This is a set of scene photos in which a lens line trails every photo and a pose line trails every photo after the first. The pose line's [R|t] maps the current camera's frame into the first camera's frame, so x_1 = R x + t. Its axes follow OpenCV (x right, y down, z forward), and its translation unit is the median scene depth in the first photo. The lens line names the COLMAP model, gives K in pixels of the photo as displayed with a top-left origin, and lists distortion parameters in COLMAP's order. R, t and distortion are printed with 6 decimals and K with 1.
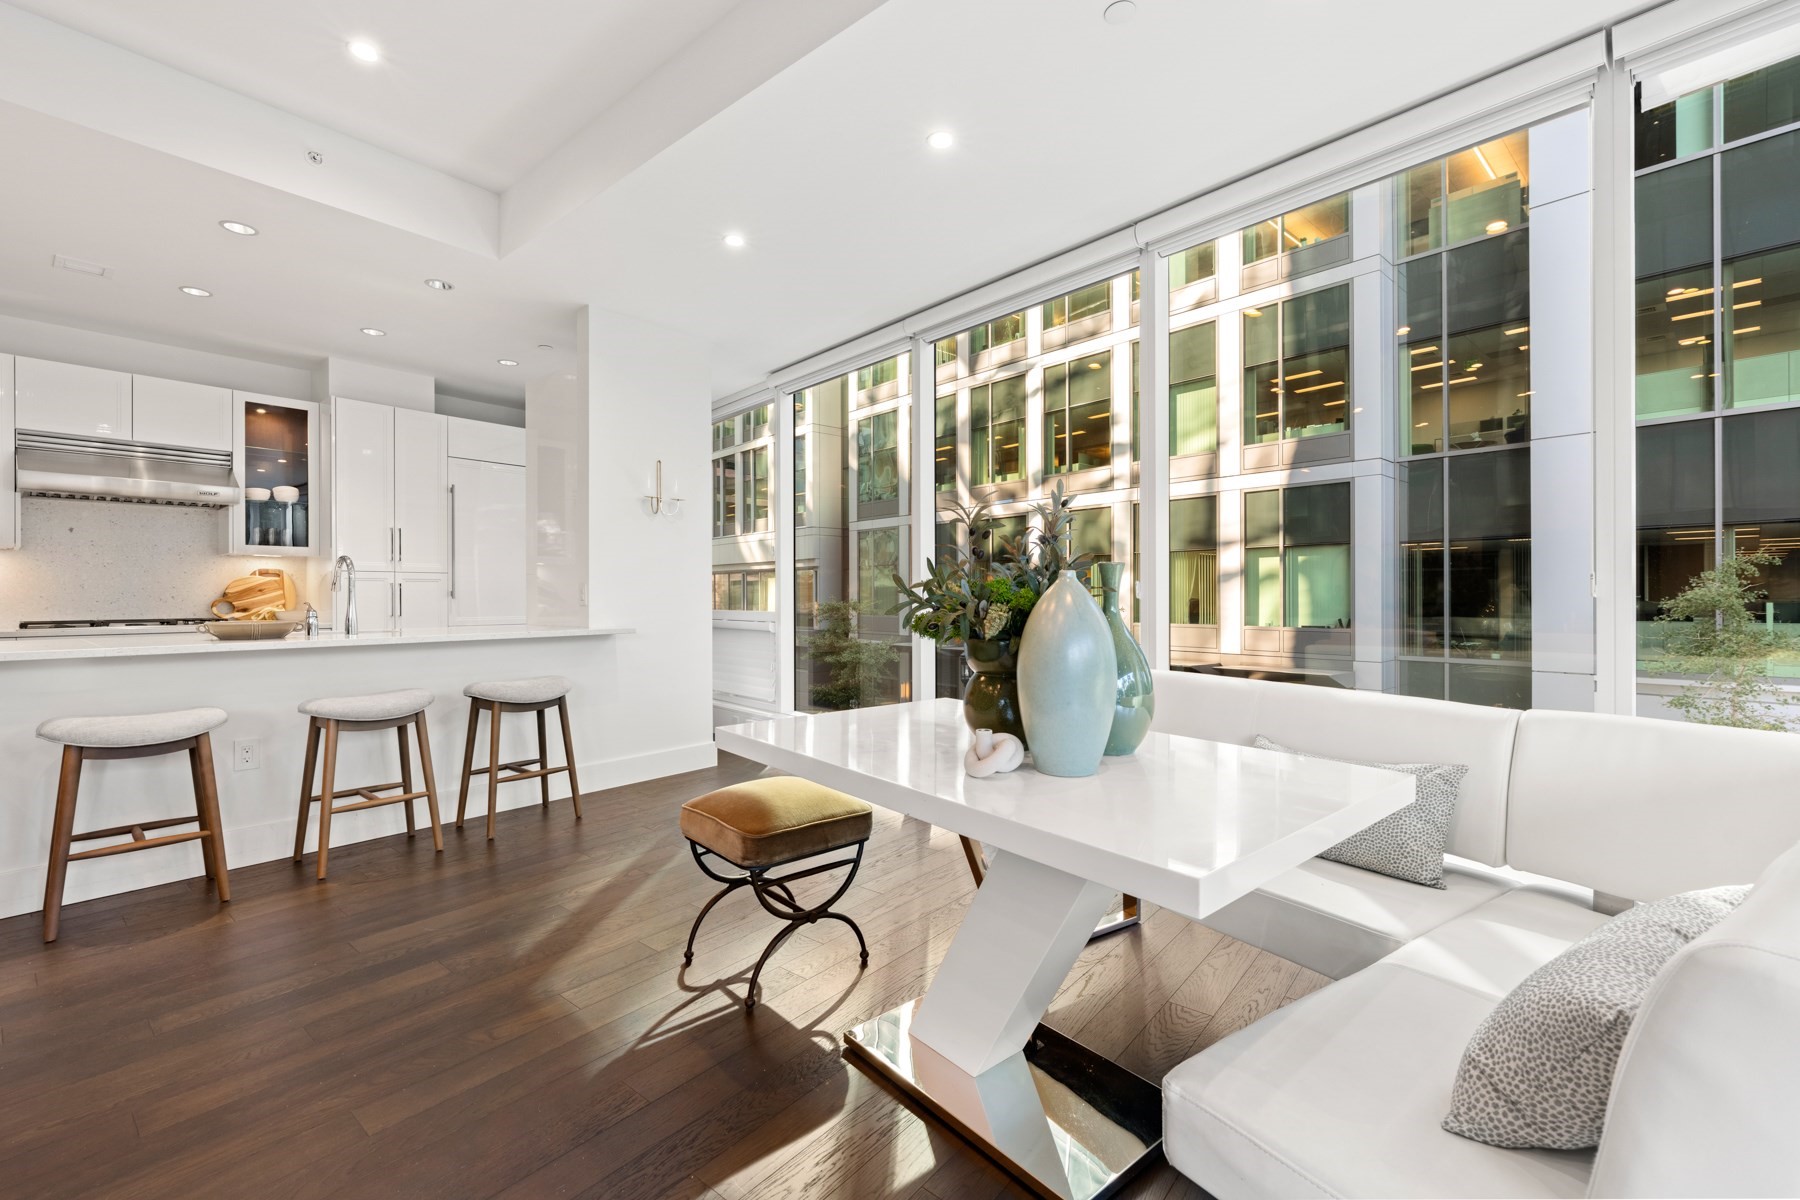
lens RADIAL K [[754.8, 0, 900.0], [0, 754.8, 600.0], [0, 0, 1]] dist [-0.001709, 0.000153]
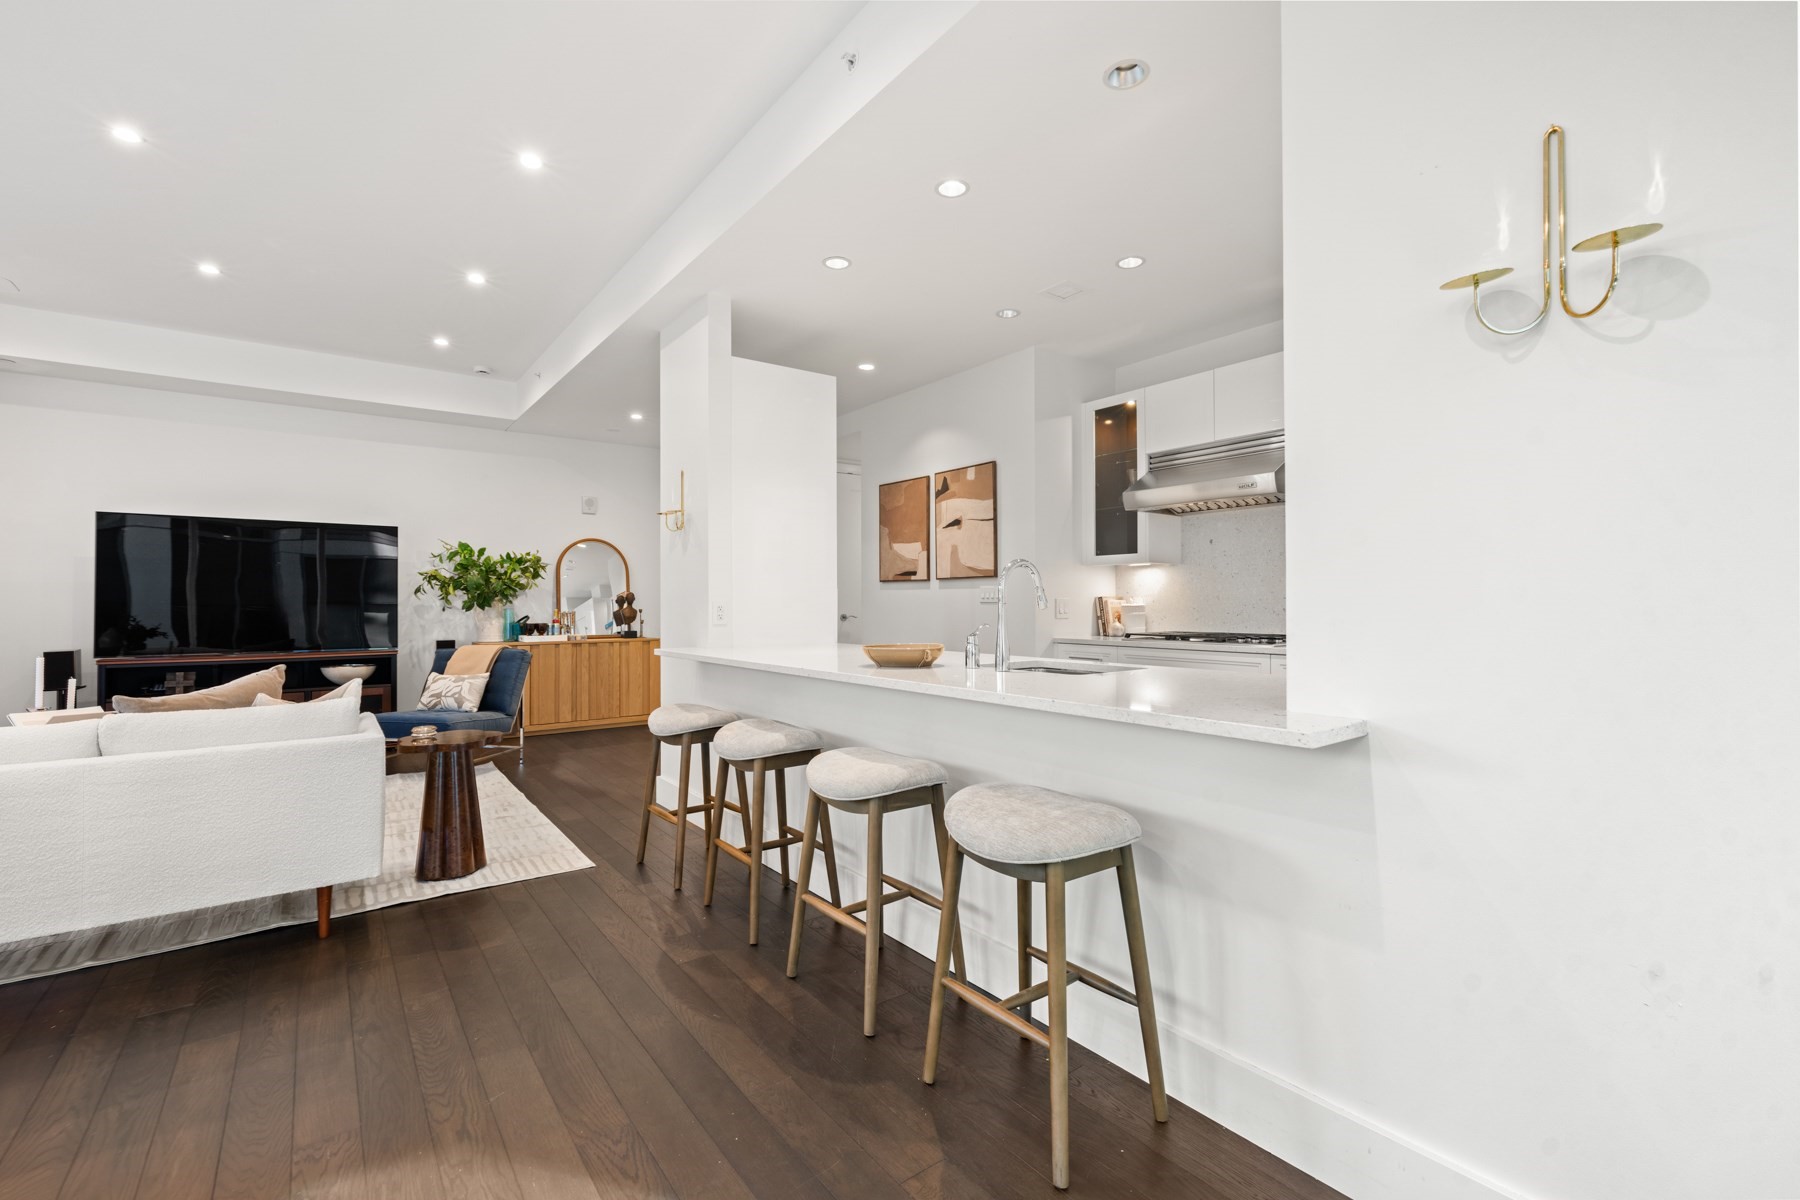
lens RADIAL K [[781.3, 0, 907.6], [0, 781.3, 594.5], [0, 0, 1]] dist [0.000614, 0.000245]
pose [[-0.223427, -0.006311, -0.974700, -0.002103], [-0.000417, 0.999980, -0.006380, -0.004686], [0.974721, -0.001019, -0.223425, 0.236665]]
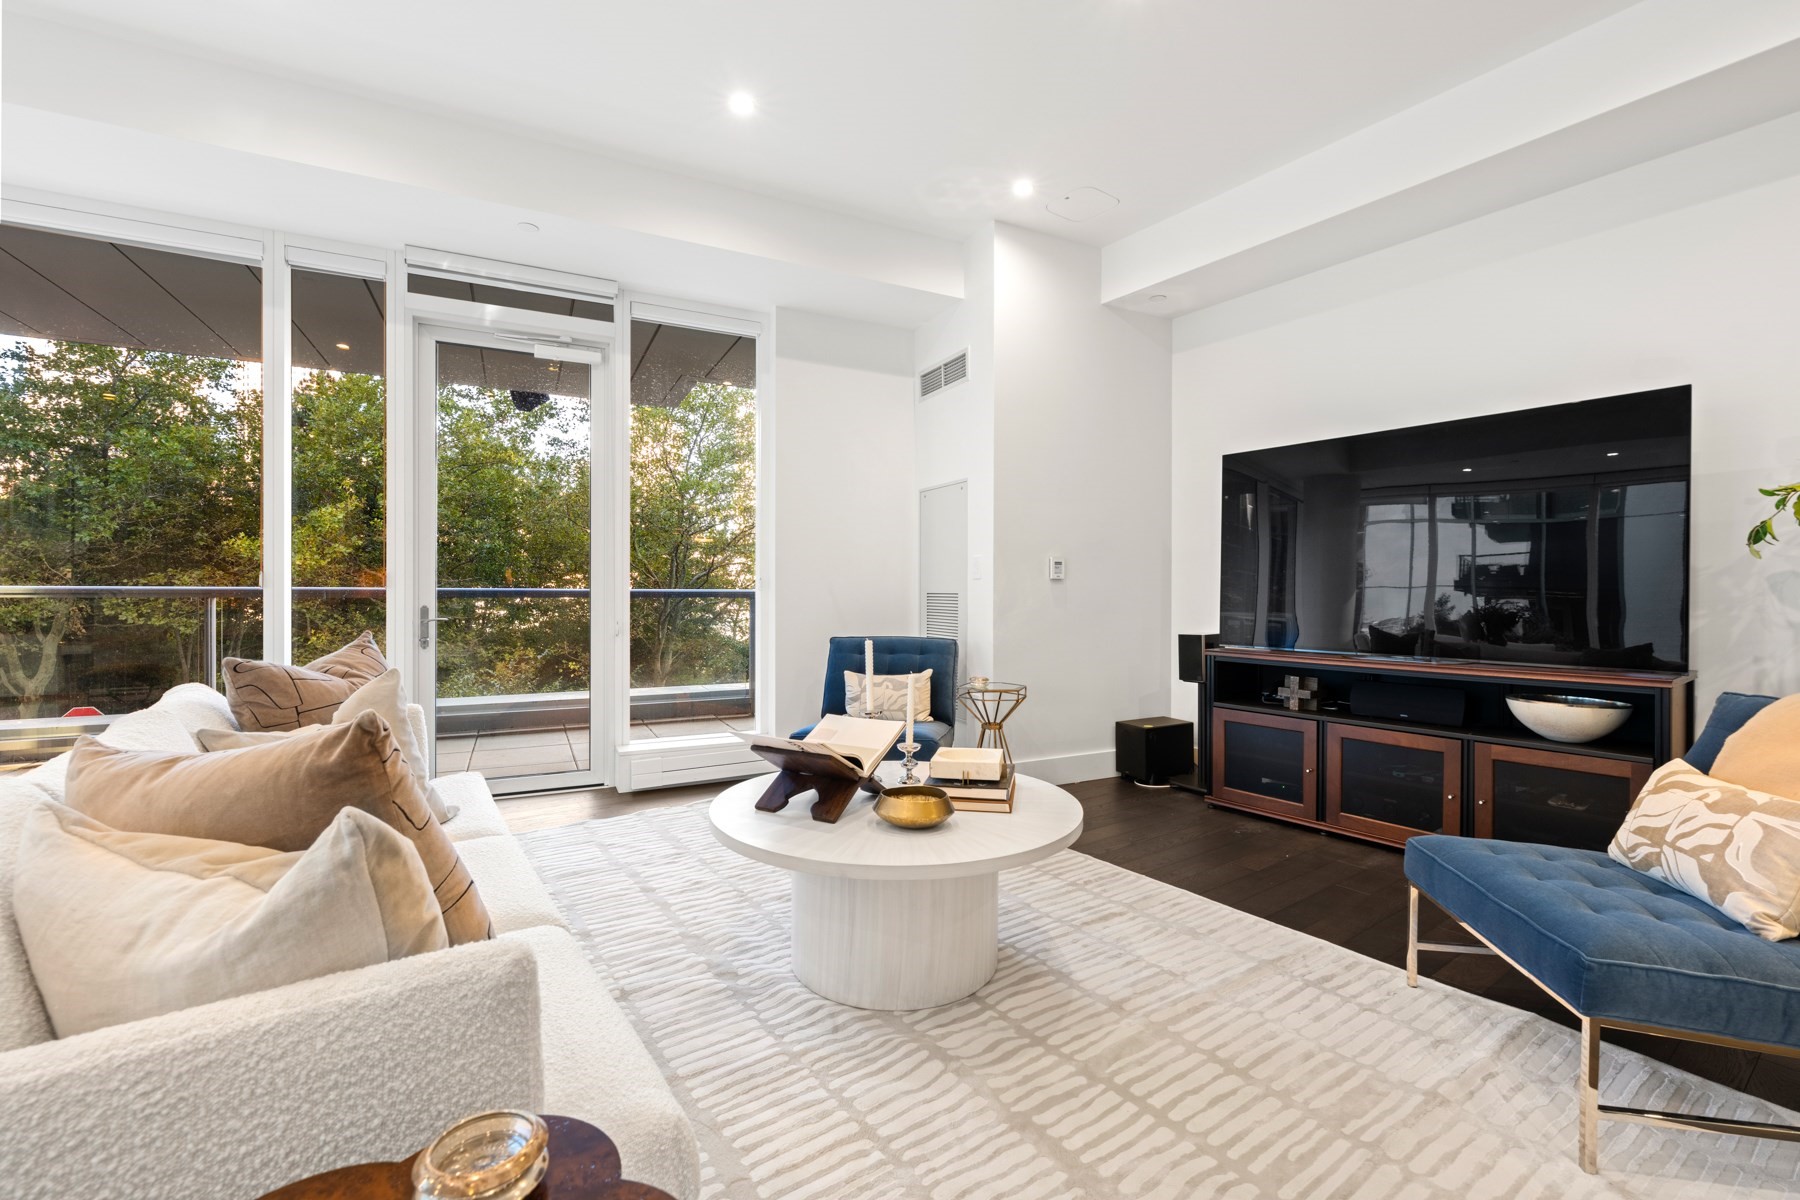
lens RADIAL K [[768.6, 0, 898.6], [0, 768.6, 595.9], [0, 0, 1]] dist [0.001886, 0.000394]
pose [[-0.967183, -0.000757, 0.254079, -0.202674], [0.001668, 0.999955, 0.009330, 0.001331], [-0.254074, 0.009448, -0.967139, 0.101134]]
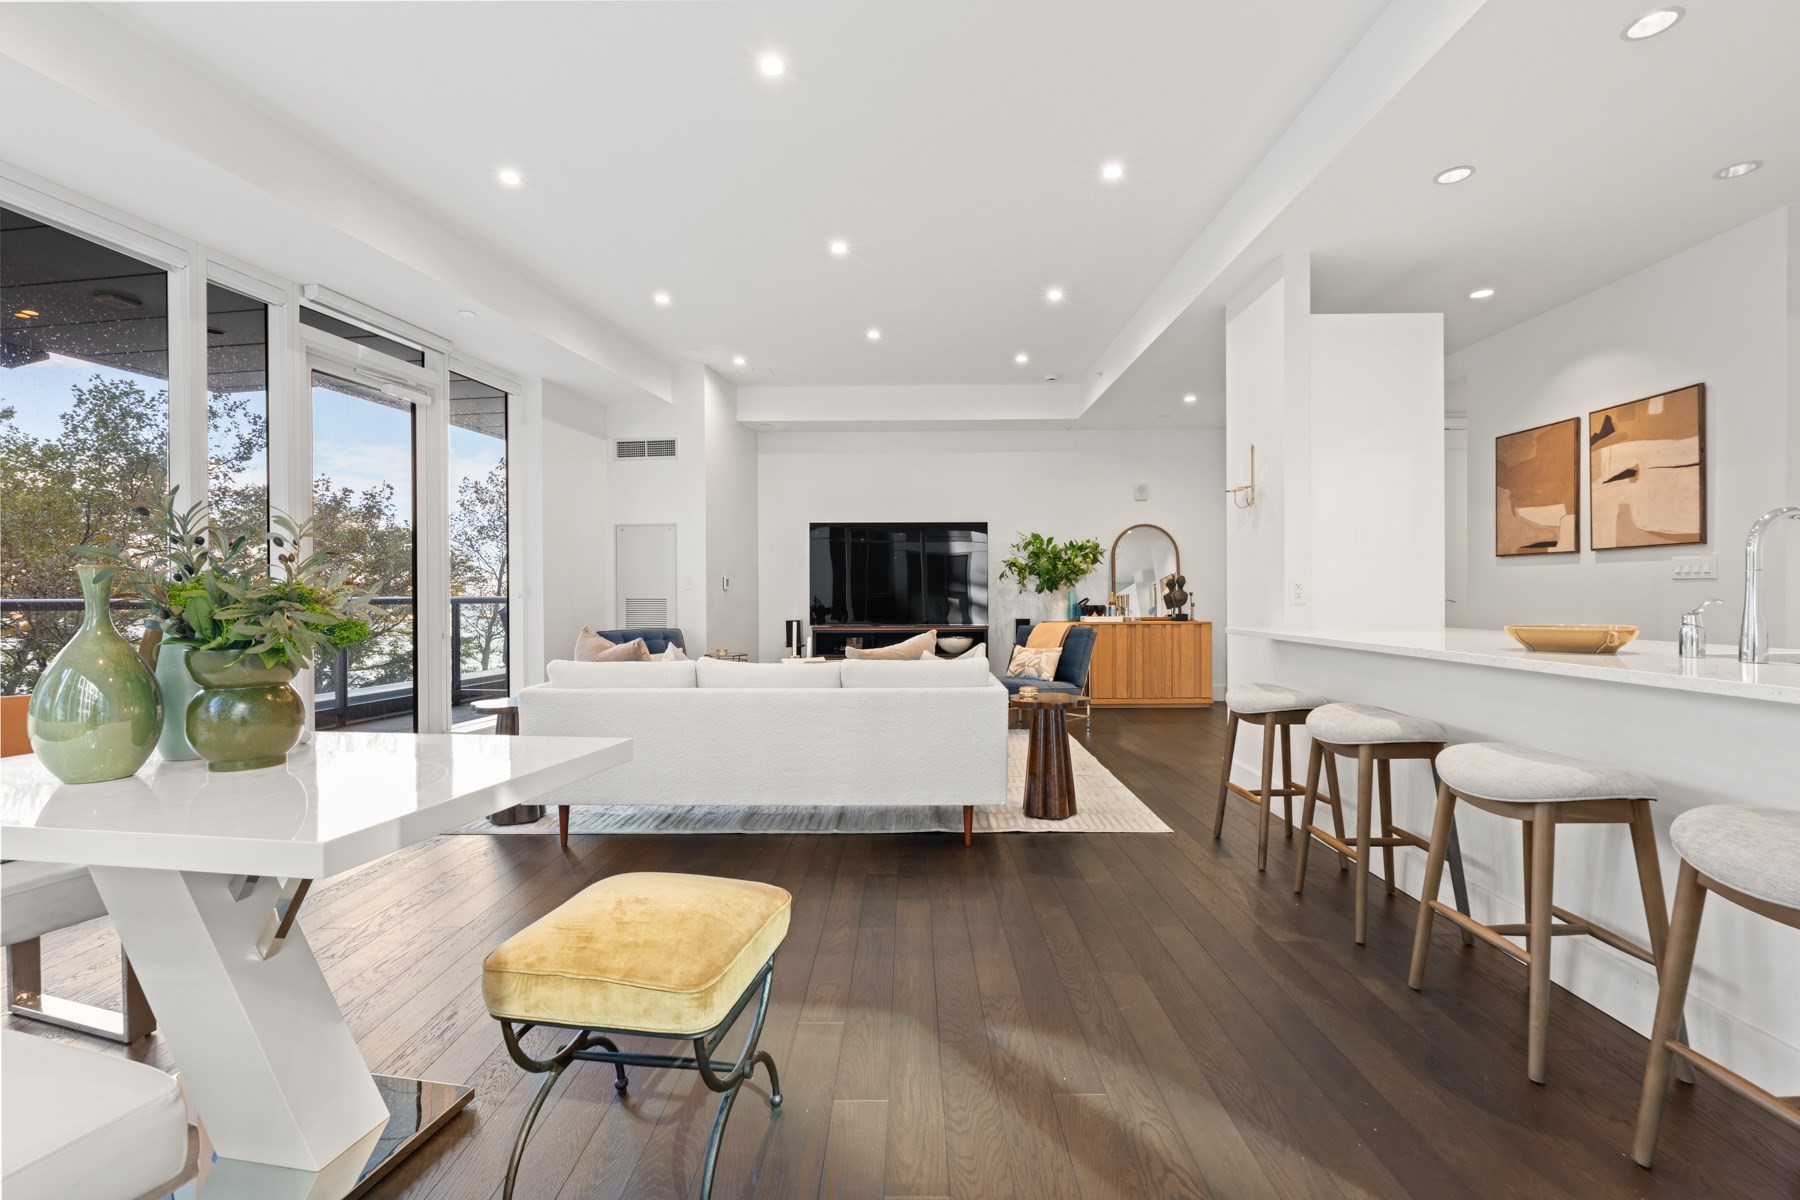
lens RADIAL K [[785.7, 0, 903.6], [0, 785.7, 598.1], [0, 0, 1]] dist [0.000216, 0.000093]
pose [[-0.771406, 0.011569, -0.636238, 0.009679], [0.005376, 0.999918, 0.011664, -0.001762], [0.636321, 0.005577, -0.771404, 0.229628]]
